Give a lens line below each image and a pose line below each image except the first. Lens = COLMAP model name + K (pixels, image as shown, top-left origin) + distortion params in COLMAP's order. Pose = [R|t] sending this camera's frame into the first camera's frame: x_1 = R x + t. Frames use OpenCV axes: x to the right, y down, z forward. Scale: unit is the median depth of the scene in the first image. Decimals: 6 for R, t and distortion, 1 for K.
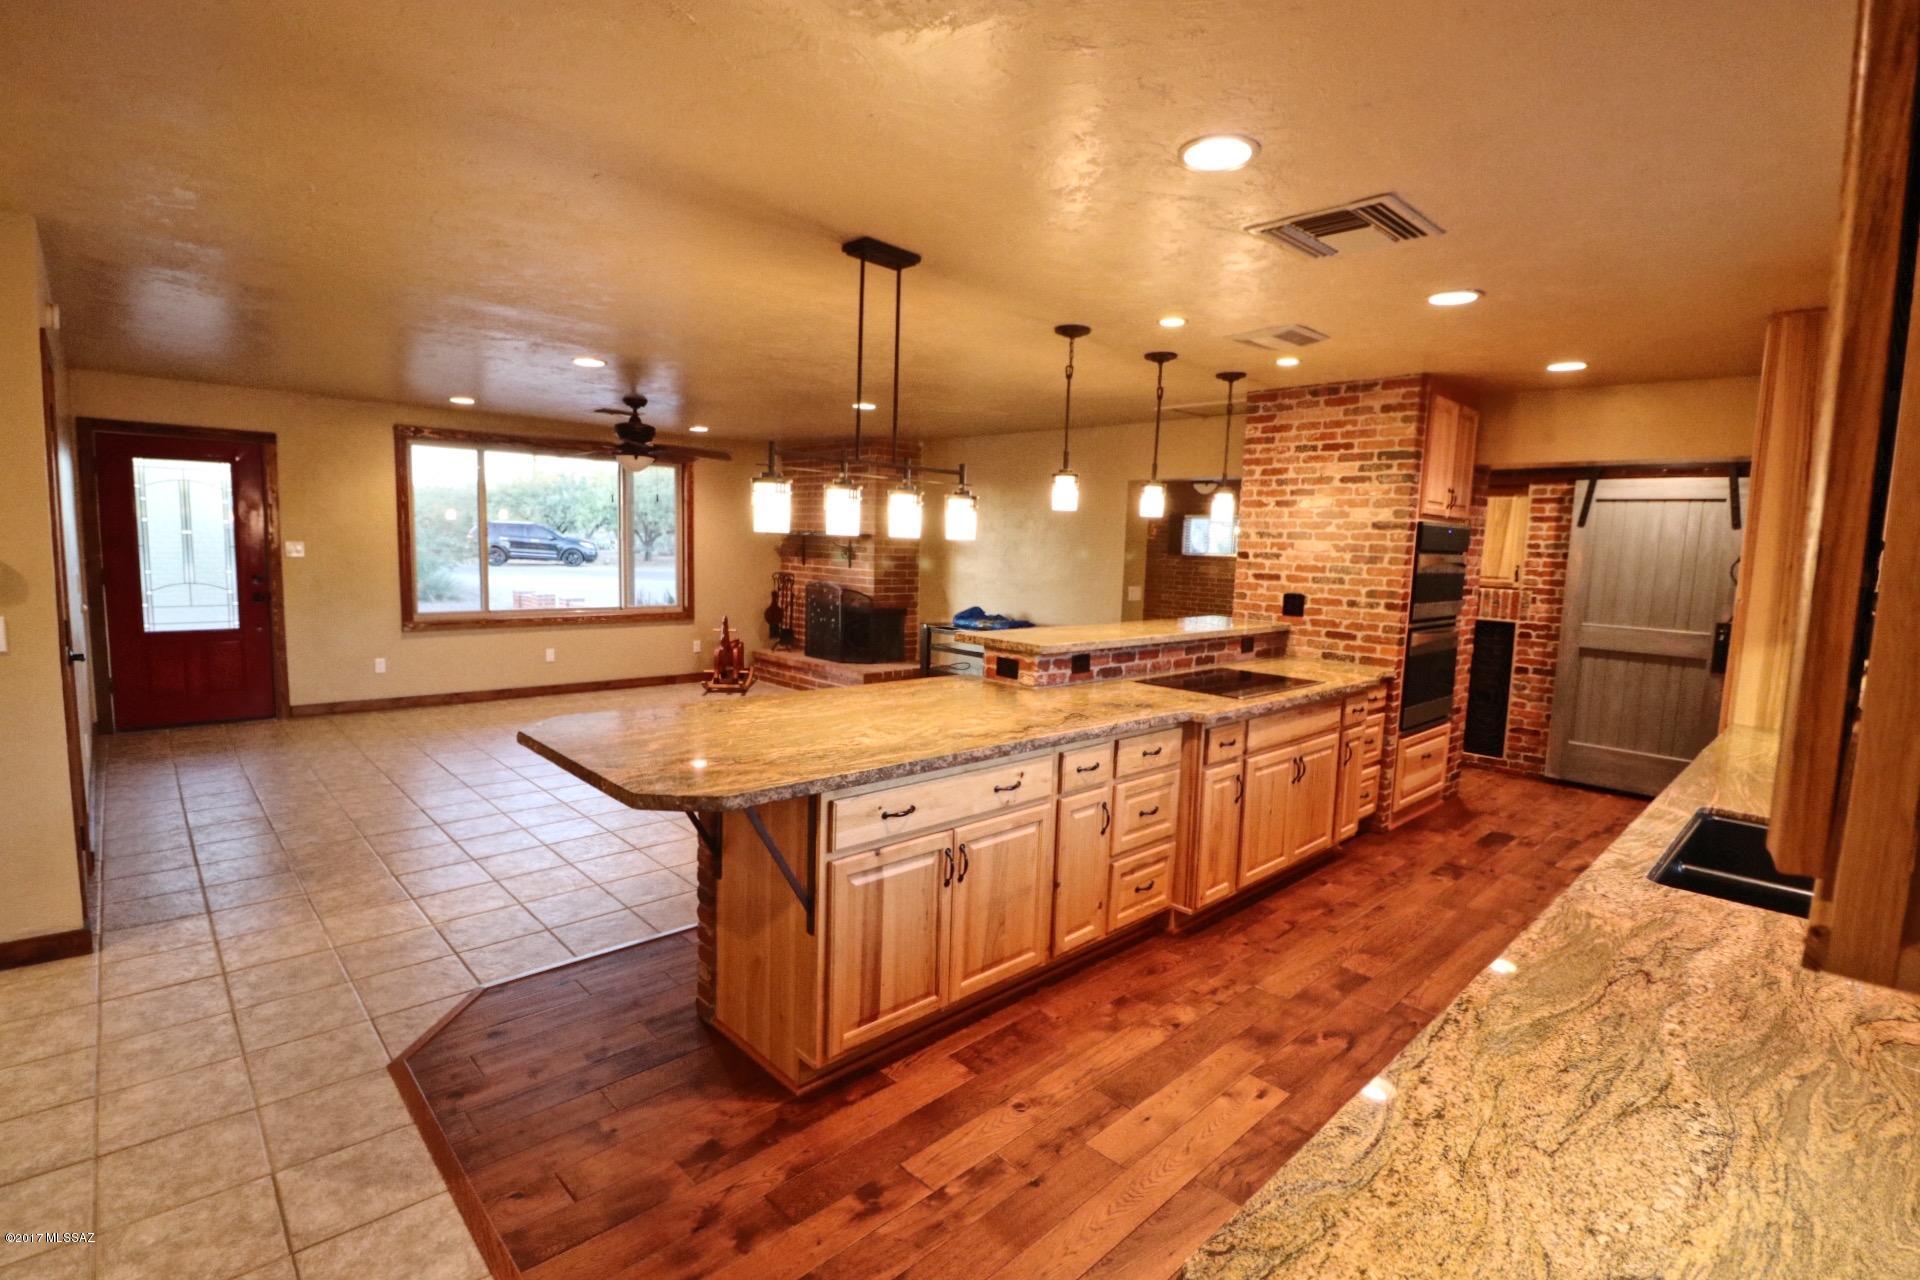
lens RADIAL K [[888.1, 0, 959.6], [0, 888.1, 641.4], [0, 0, 1]] dist [-0.005043, -0.008817]
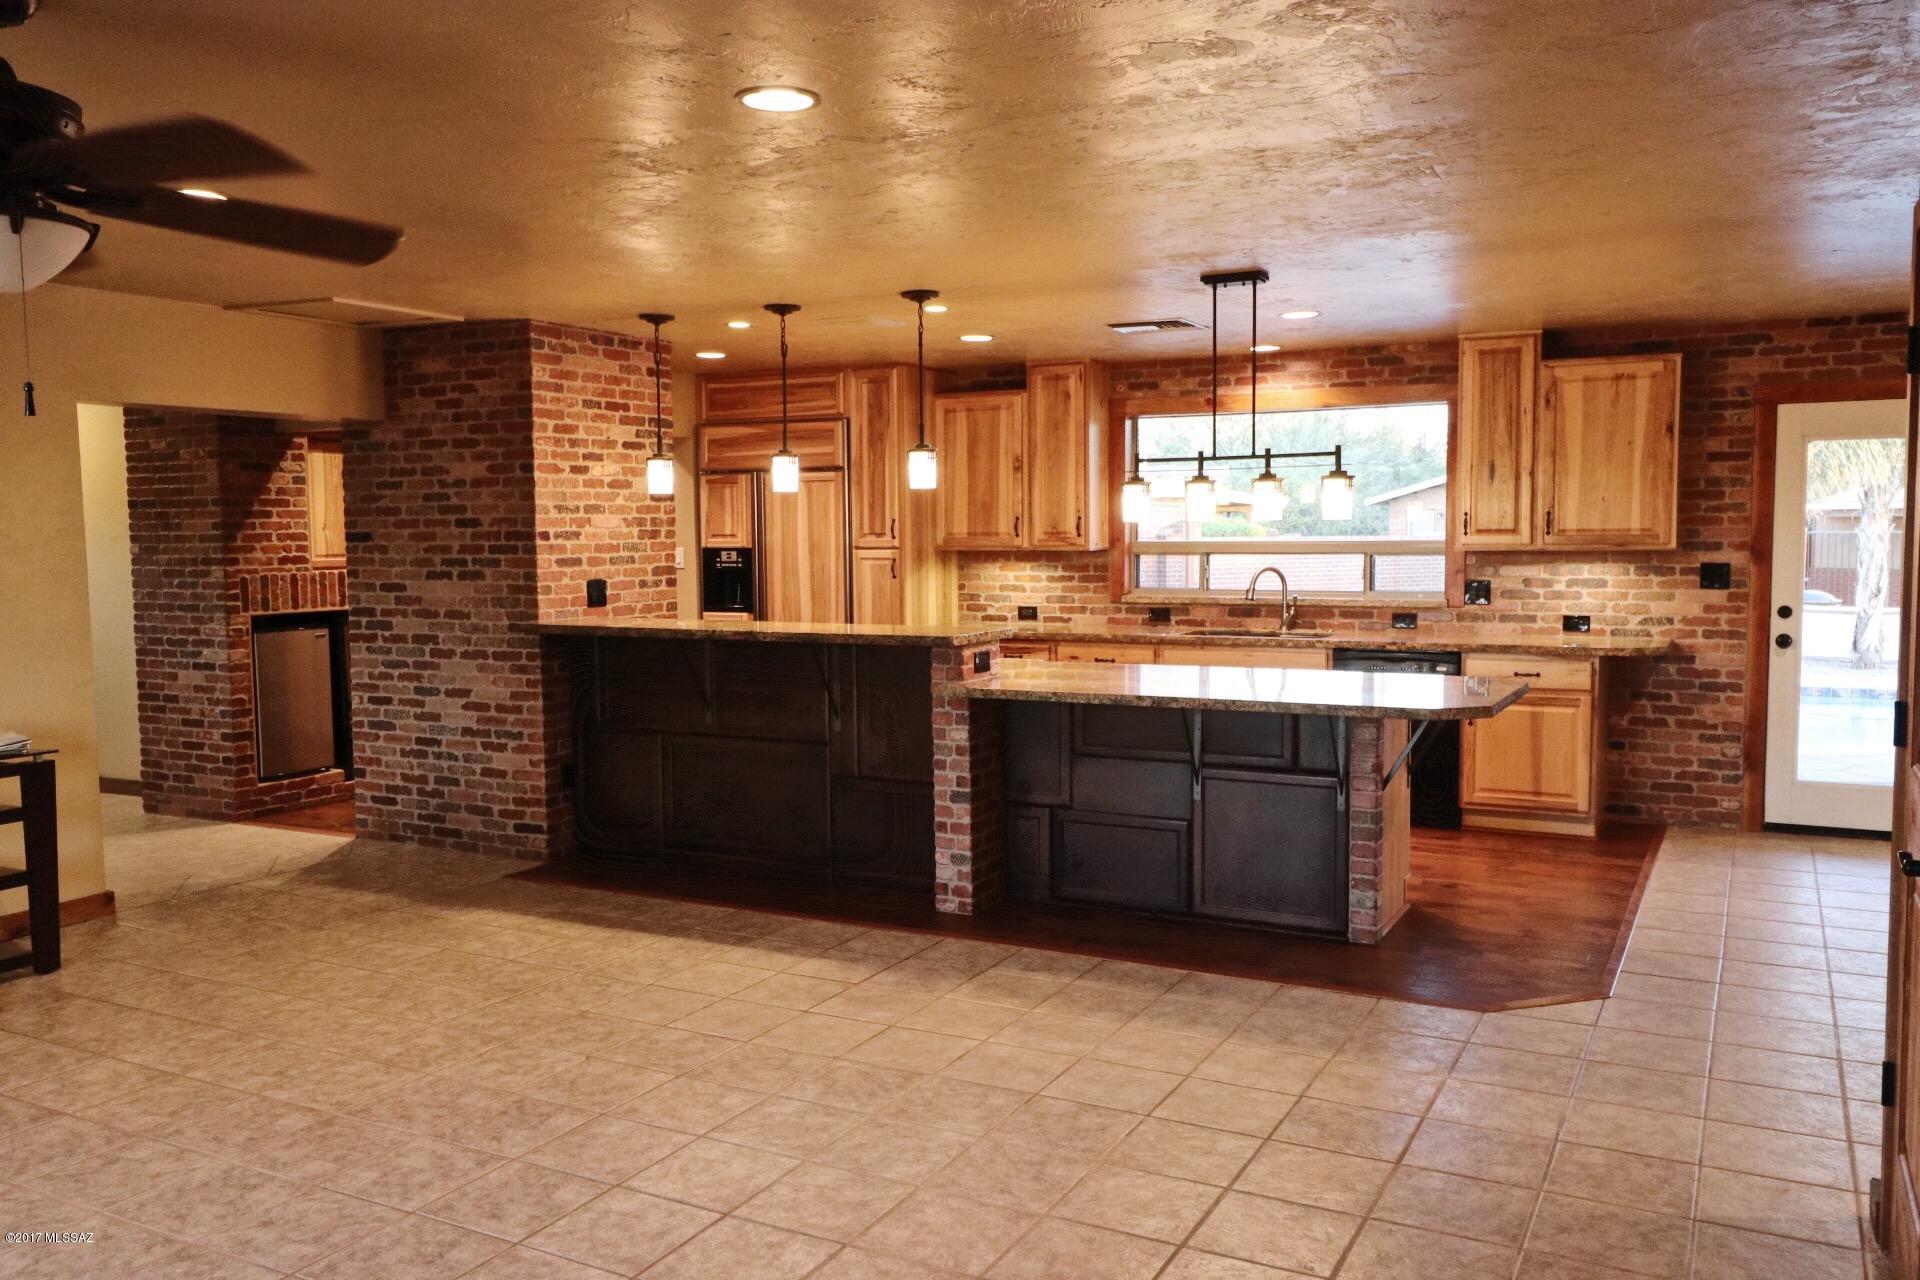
lens RADIAL K [[1506.9, 0, 954.1], [0, 1506.9, 634.6], [0, 0, 1]] dist [-0.000635, 0.002221]
pose [[-0.317926, -0.099254, 0.942906, -1.064608], [0.104917, 0.984715, 0.139030, -0.165616], [-0.942293, 0.143128, -0.302653, 1.136897]]
